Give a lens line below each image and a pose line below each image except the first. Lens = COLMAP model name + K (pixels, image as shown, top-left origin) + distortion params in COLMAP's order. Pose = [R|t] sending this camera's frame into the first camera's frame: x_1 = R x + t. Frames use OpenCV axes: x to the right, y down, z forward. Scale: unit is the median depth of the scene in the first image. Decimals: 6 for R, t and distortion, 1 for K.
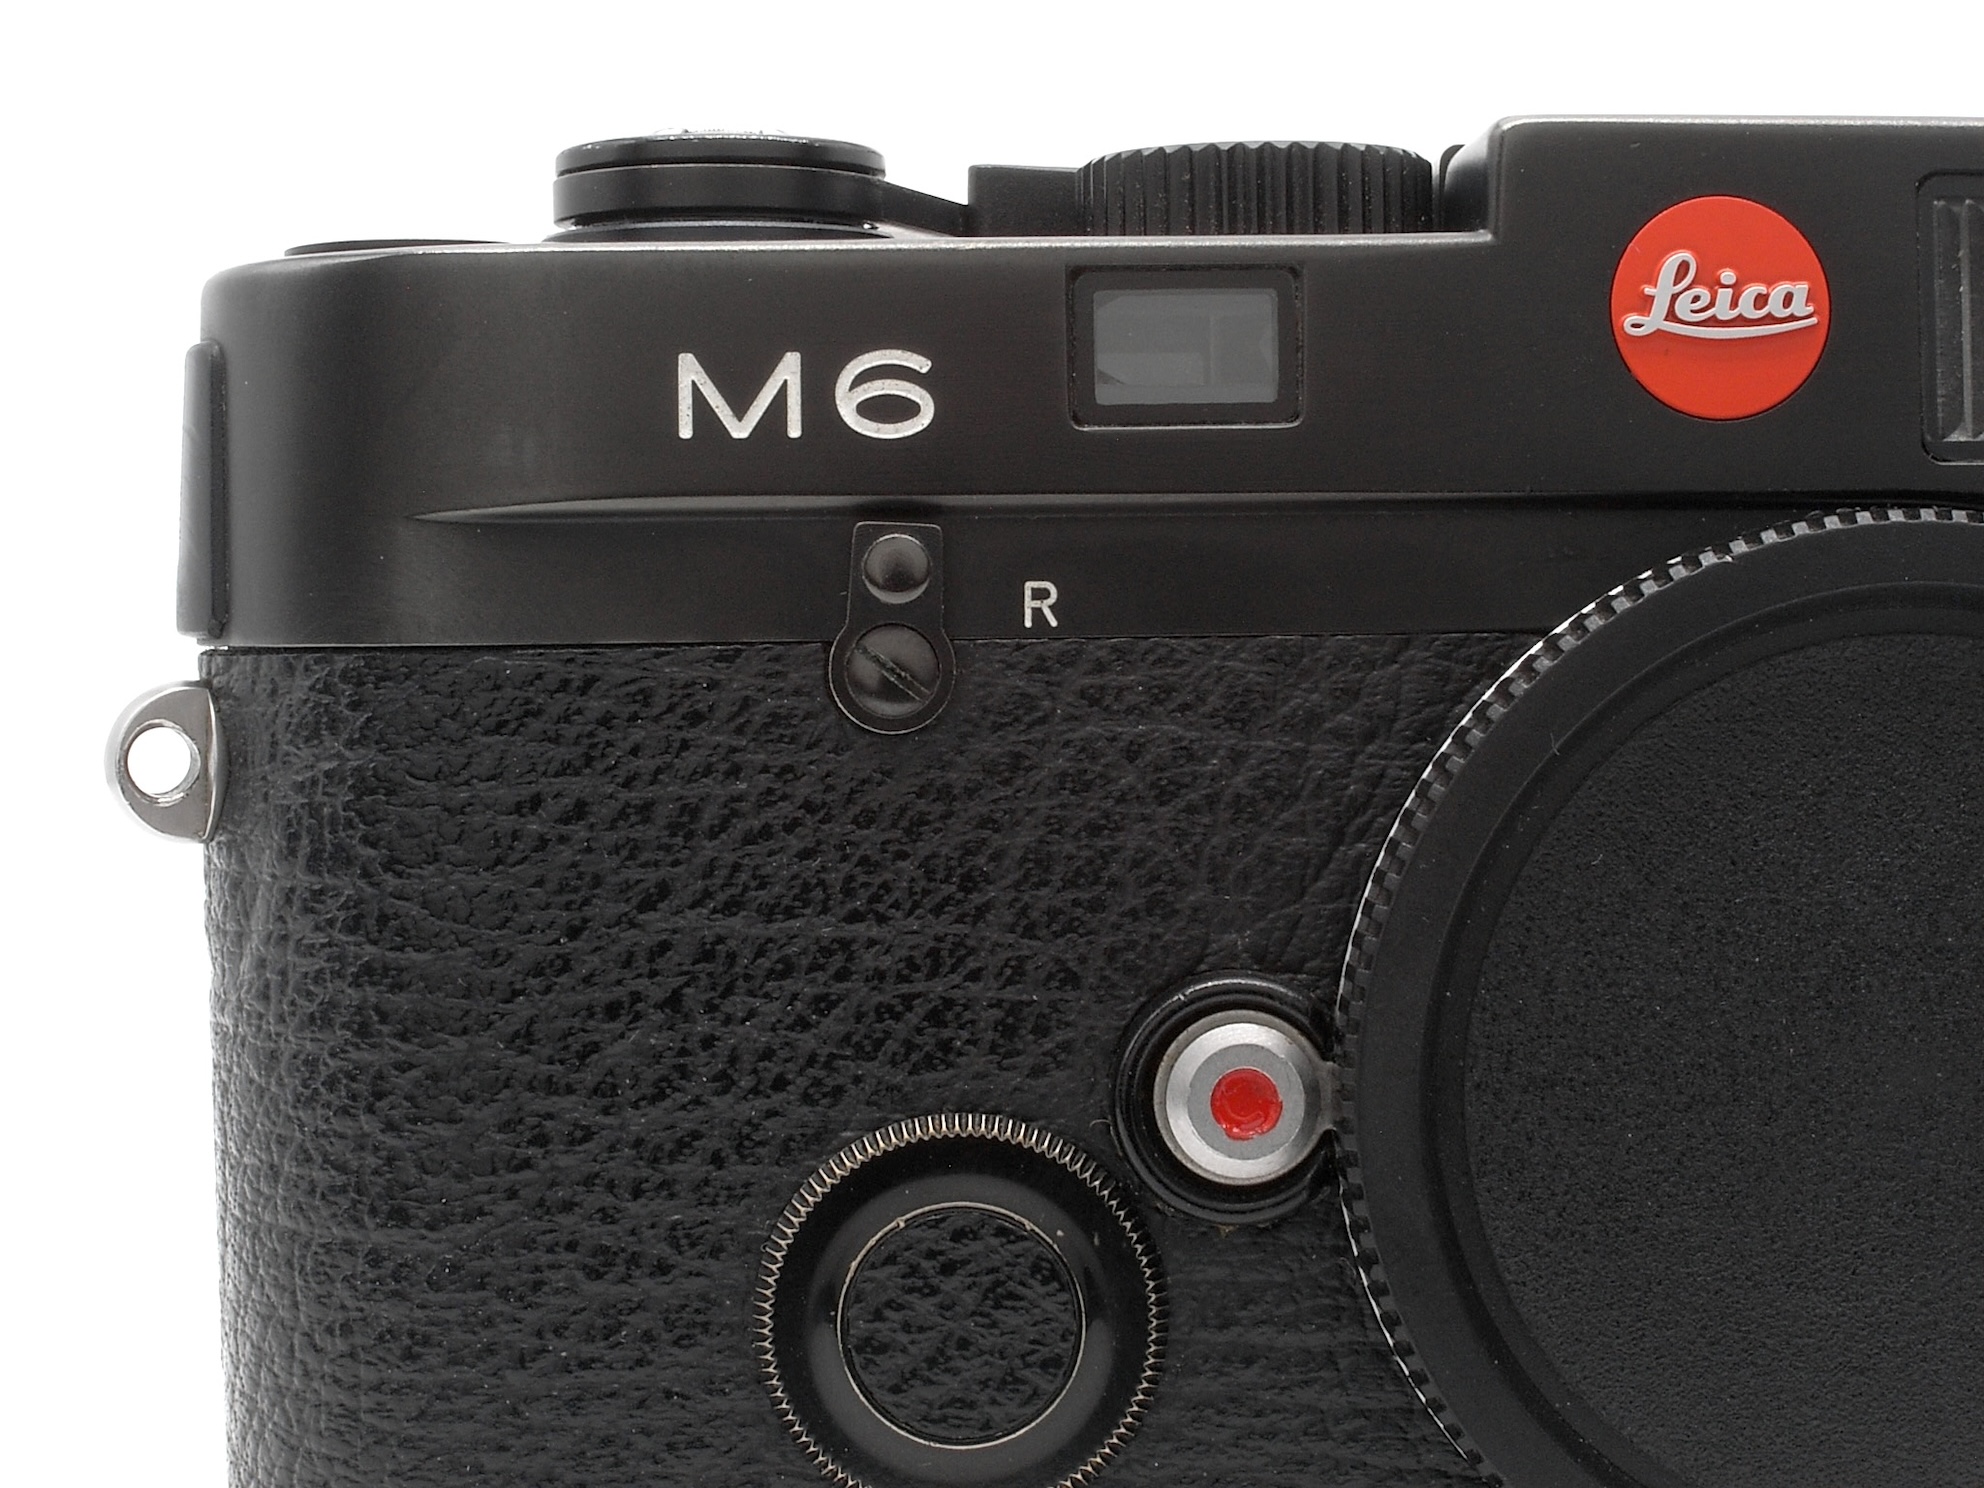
lens RADIAL K [[3583.3, 0, 992.0], [0, 3583.3, 744.0], [0, 0, 1]] dist [0.058356, -2.303636]
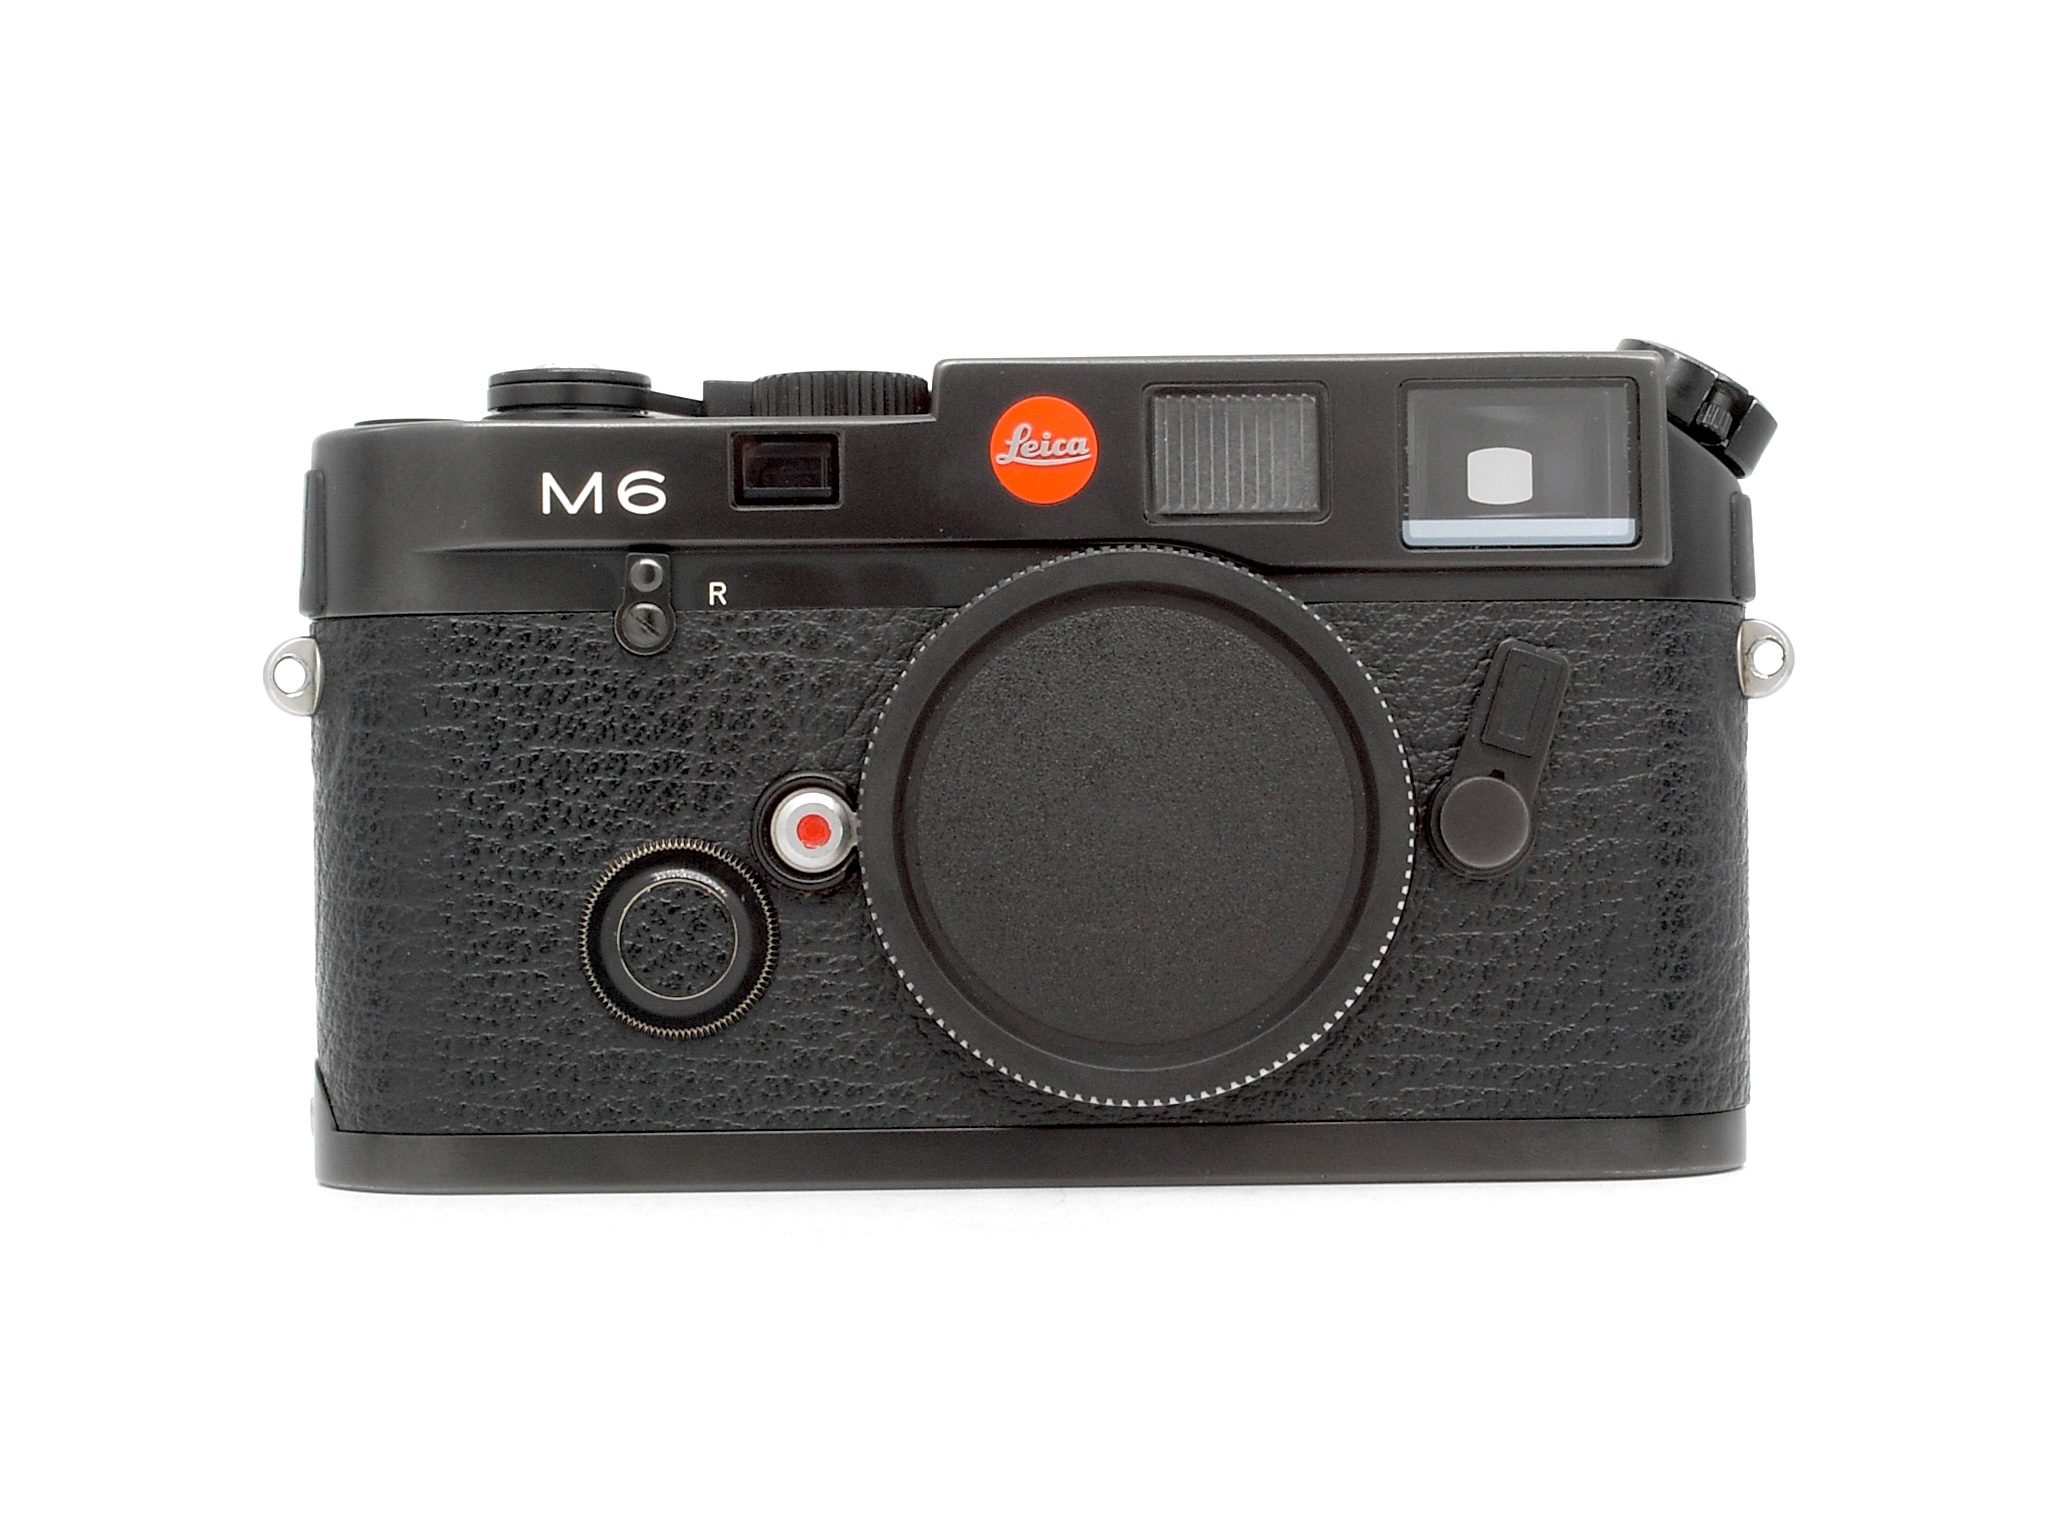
lens RADIAL K [[3698.9, 0, 1024.0], [0, 3698.9, 768.0], [0, 0, 1]] dist [0.058356, -2.303636]
pose [[0.999999, -0.000180, 0.001225, 0.188143], [0.000237, 0.998916, -0.046544, 0.161954], [-0.001216, 0.046544, 0.998915, -1.137362]]
